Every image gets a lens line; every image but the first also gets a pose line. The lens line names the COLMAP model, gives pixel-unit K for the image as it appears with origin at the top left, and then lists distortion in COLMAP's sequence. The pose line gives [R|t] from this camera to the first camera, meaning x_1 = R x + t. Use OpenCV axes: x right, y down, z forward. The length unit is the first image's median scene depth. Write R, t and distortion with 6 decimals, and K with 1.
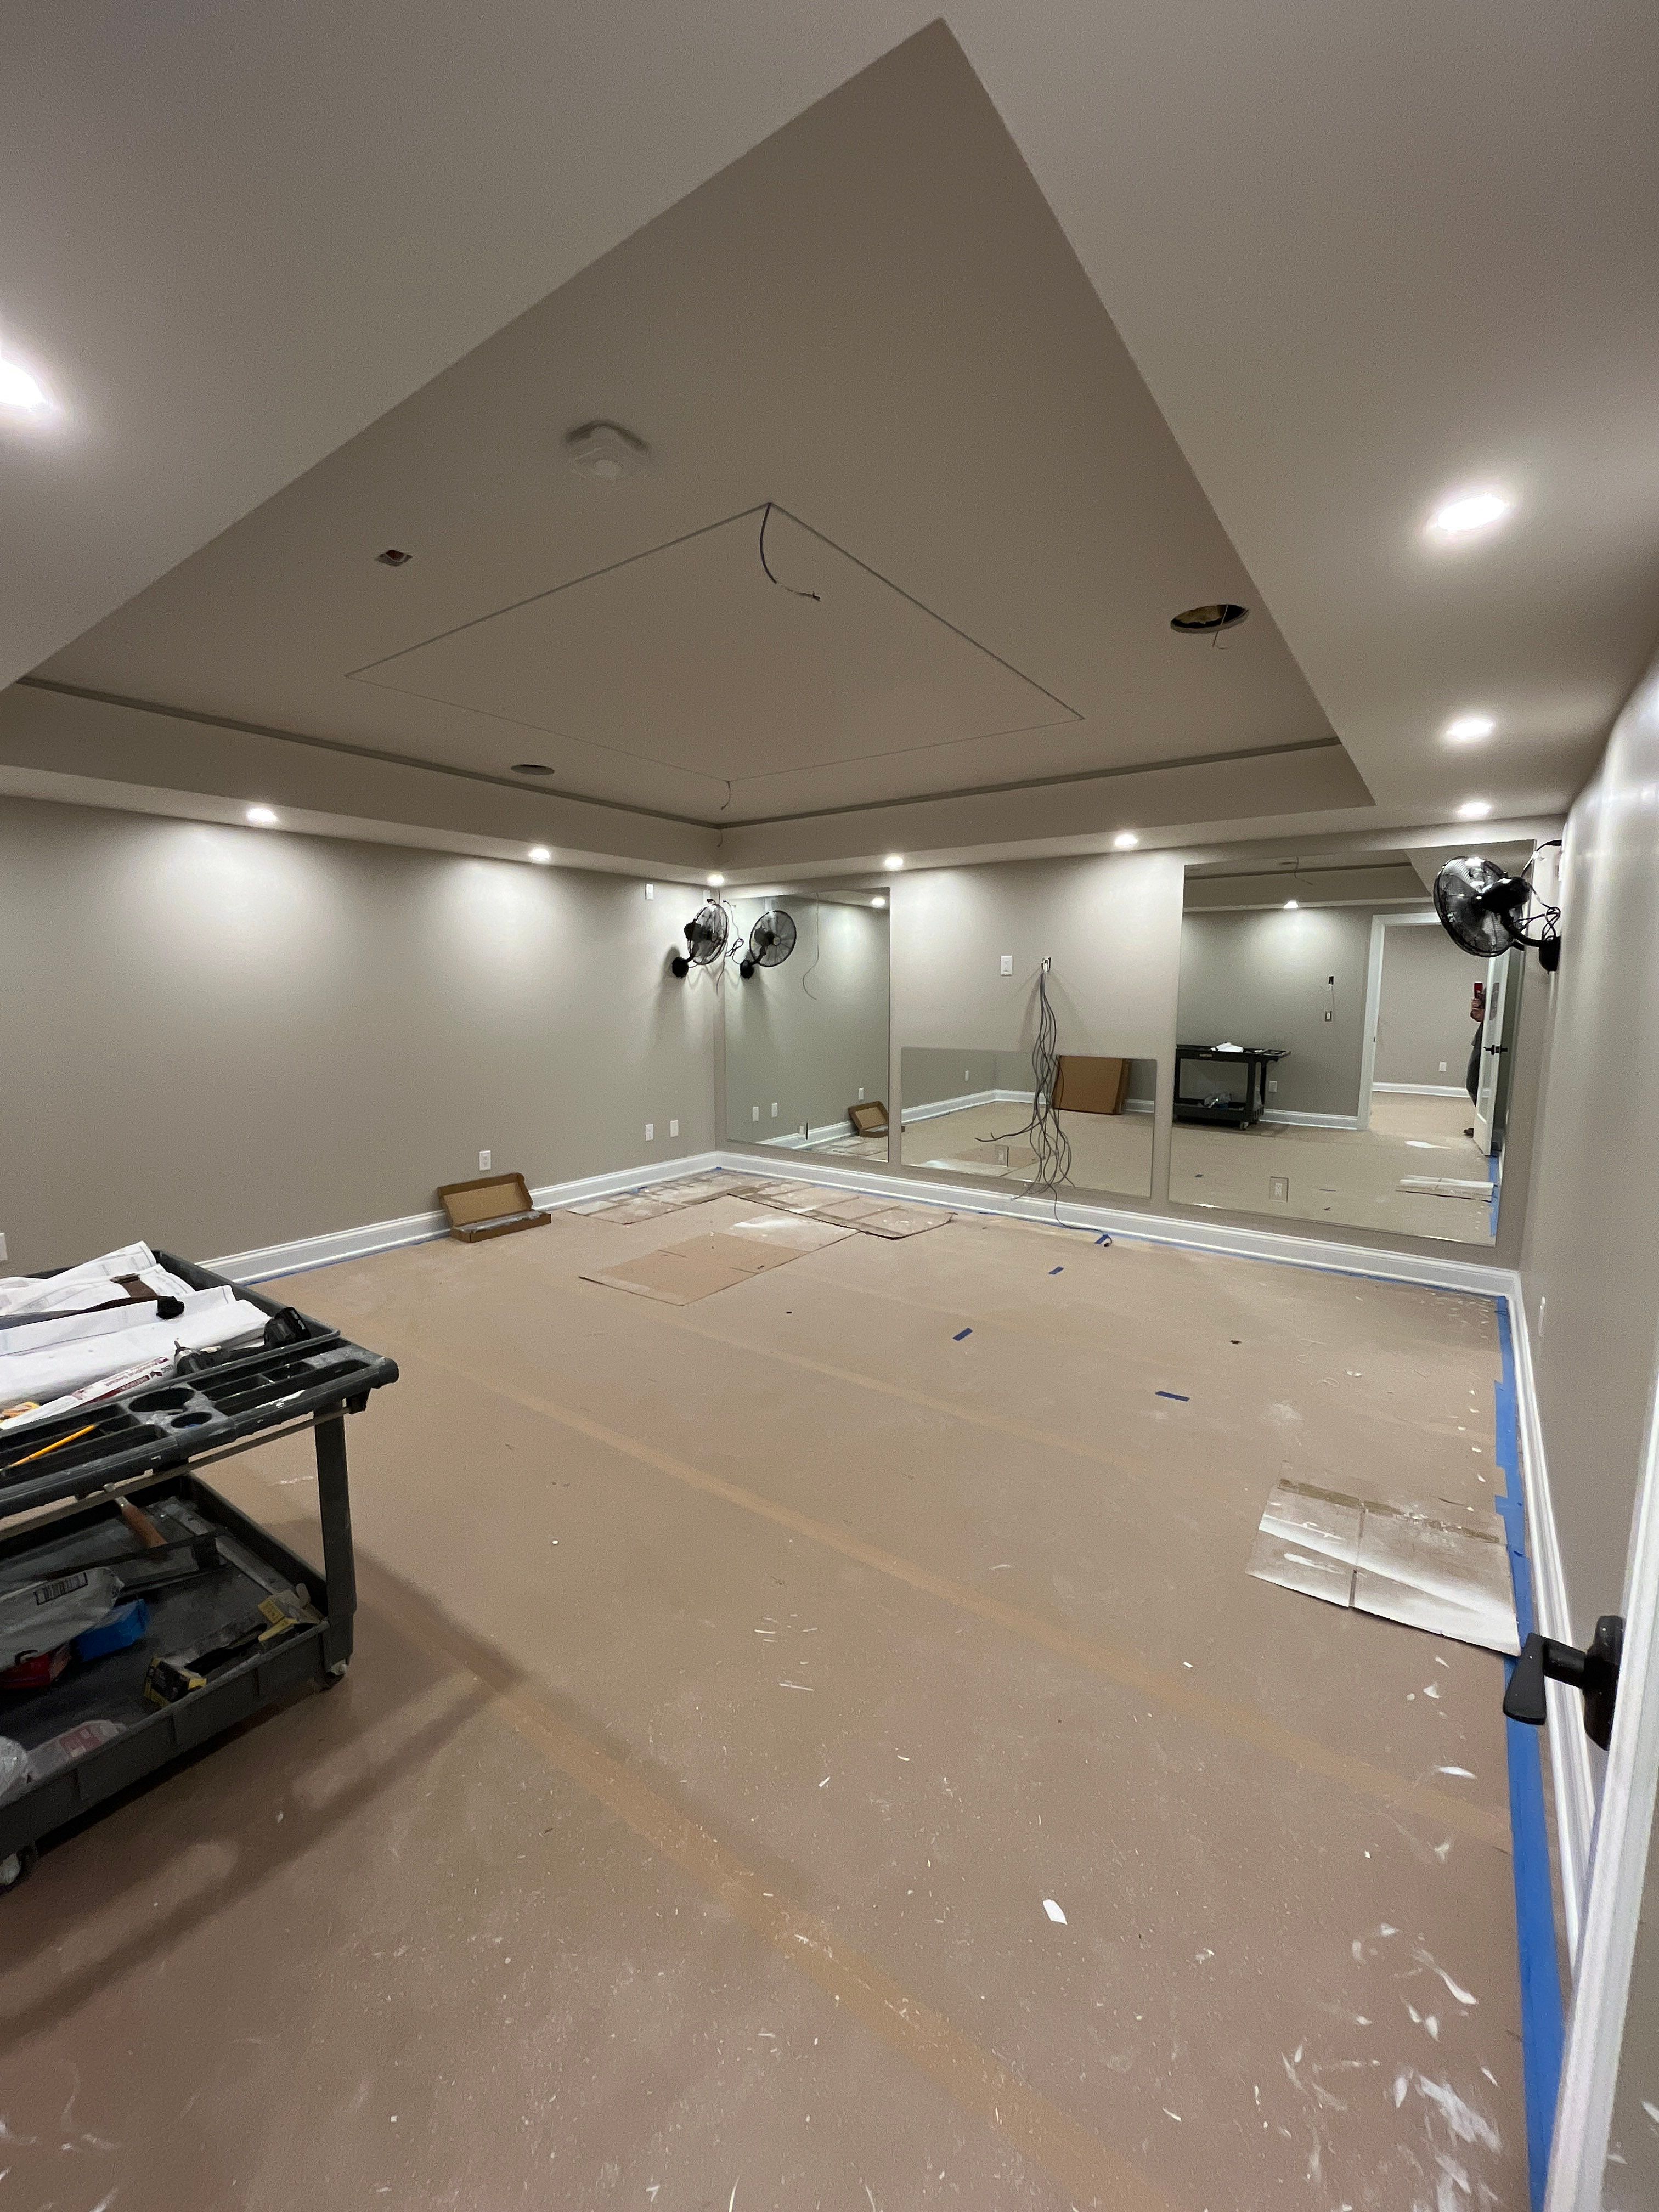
lens RADIAL K [[895.9, 0, 823.7], [0, 895.9, 1096.0], [0, 0, 1]] dist [-0.002281, -0.000083]
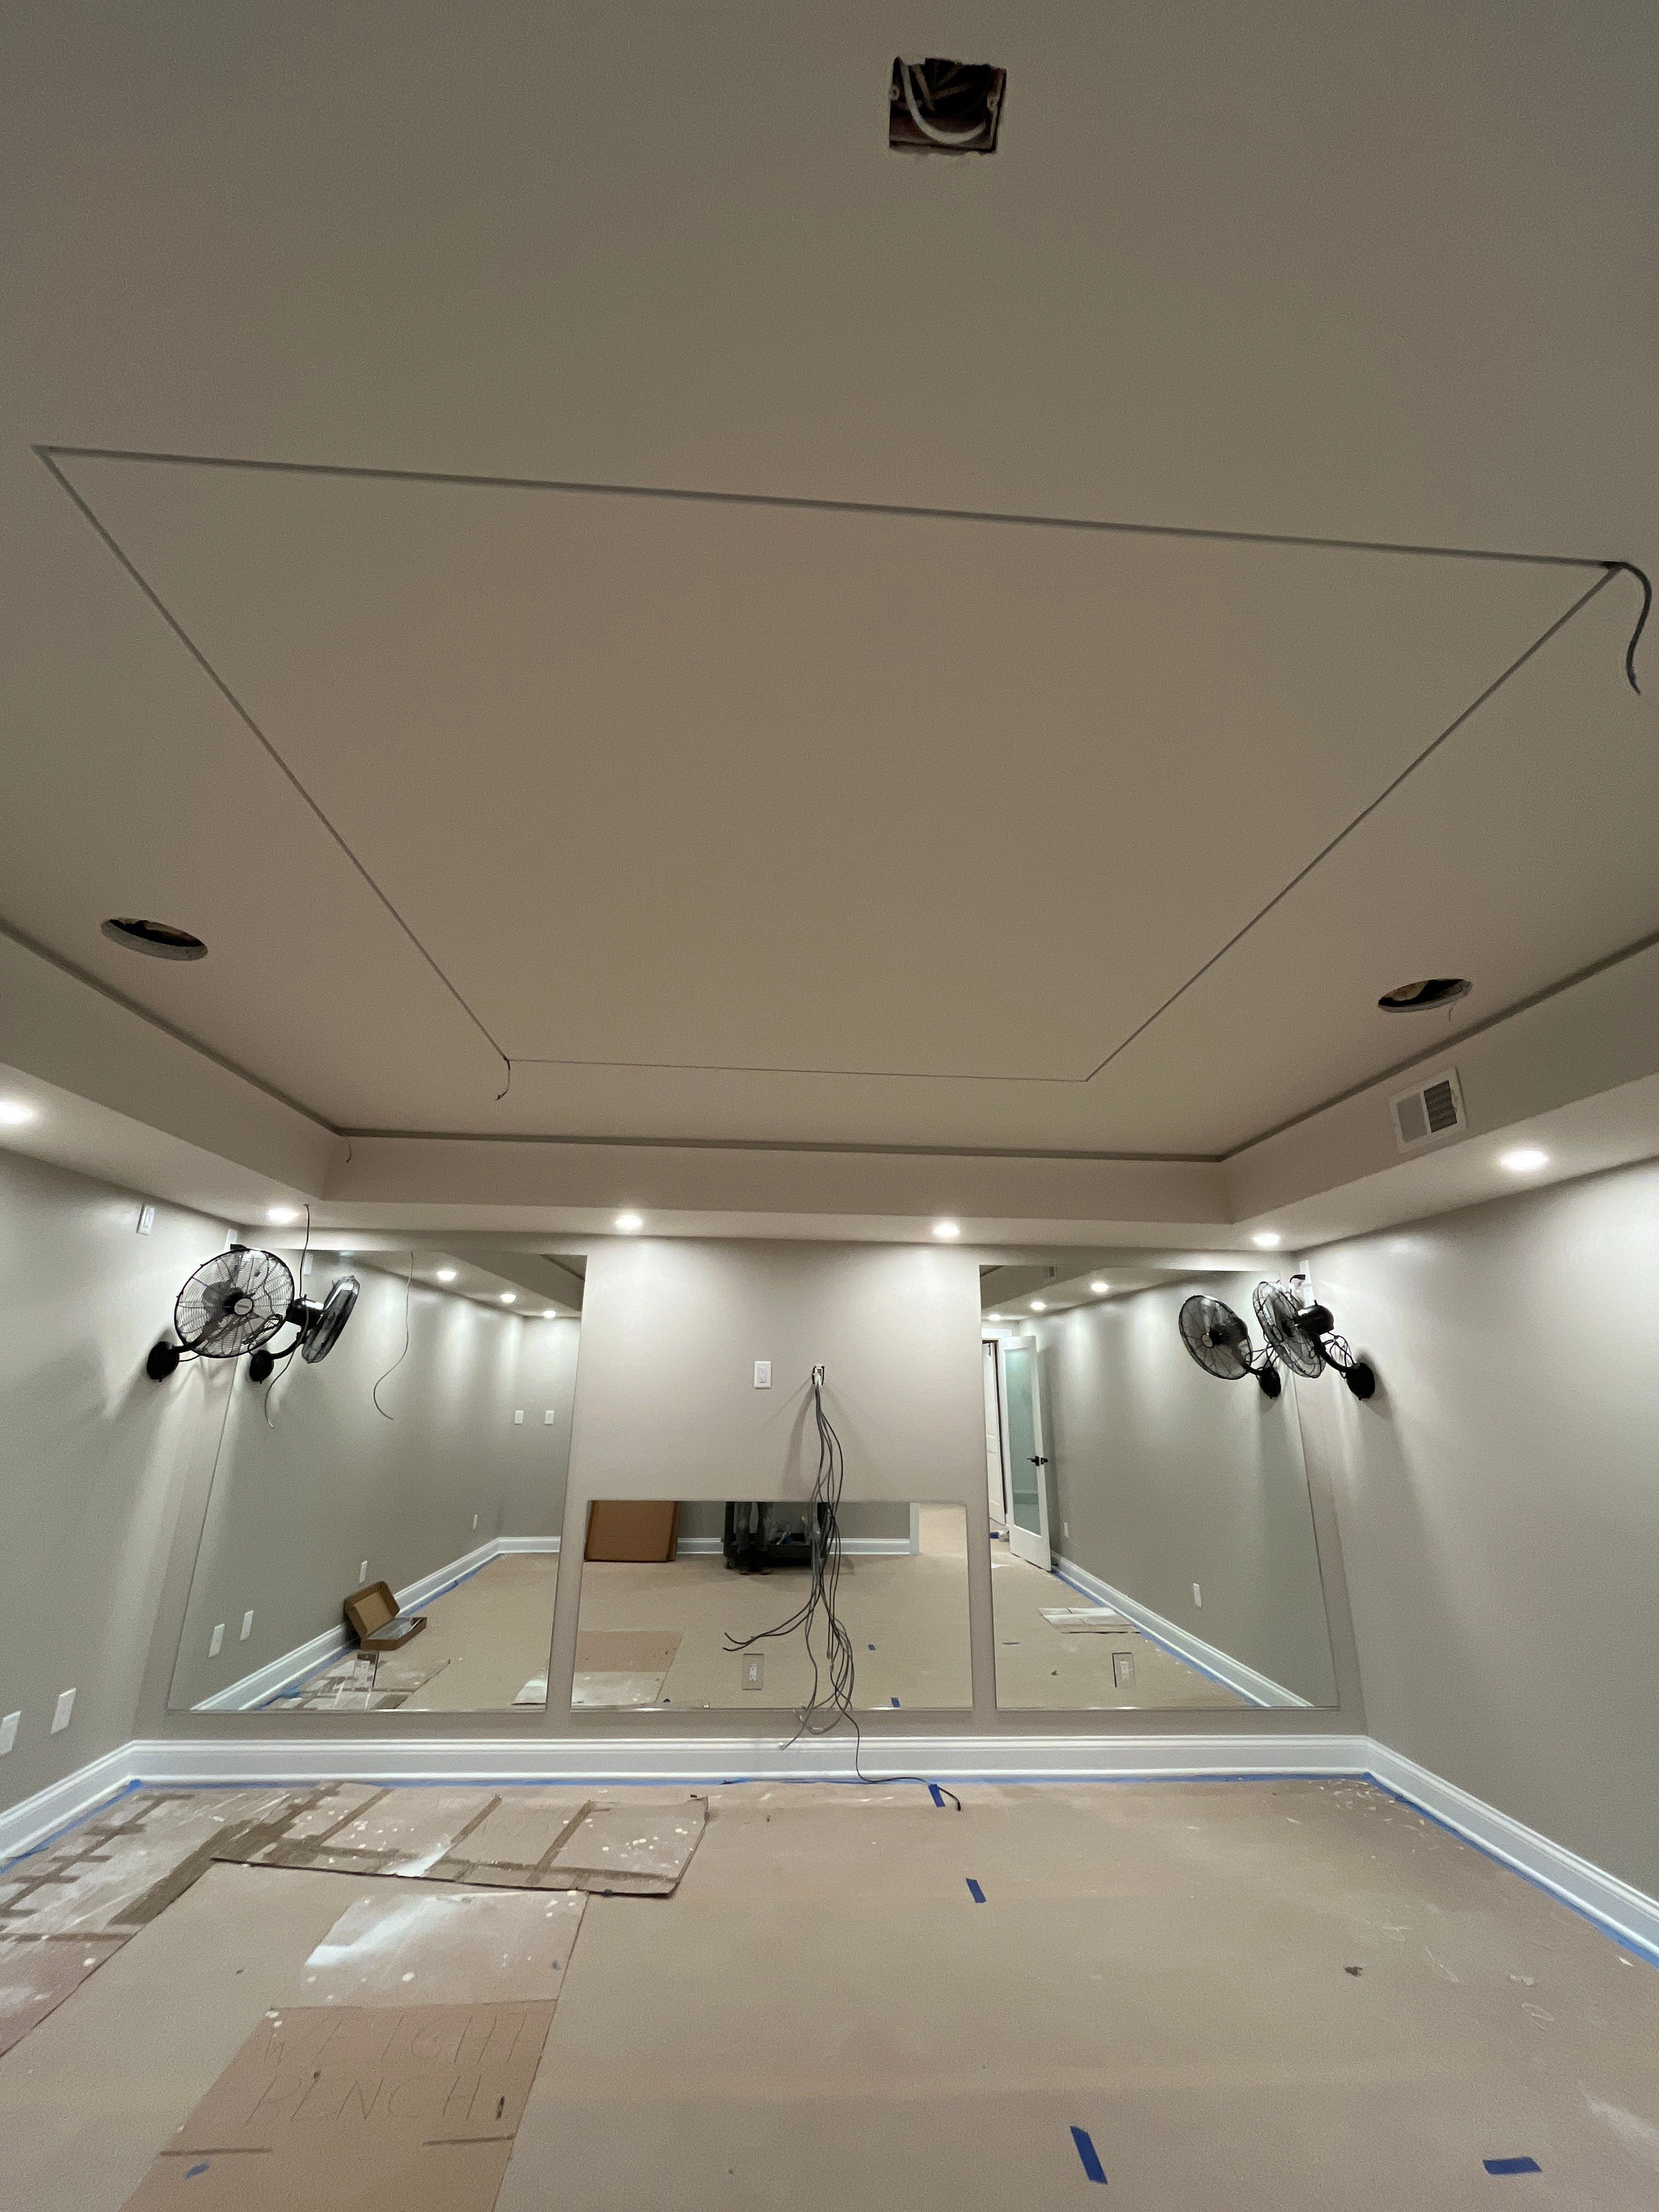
lens RADIAL K [[895.9, 0, 824.4], [0, 895.9, 1095.2], [0, 0, 1]] dist [-0.002281, -0.000083]
pose [[0.768158, 0.208708, 0.605289, -0.260029], [0.066586, 0.914211, -0.399730, -0.057012], [-0.636789, 0.347360, 0.688361, 0.373335]]
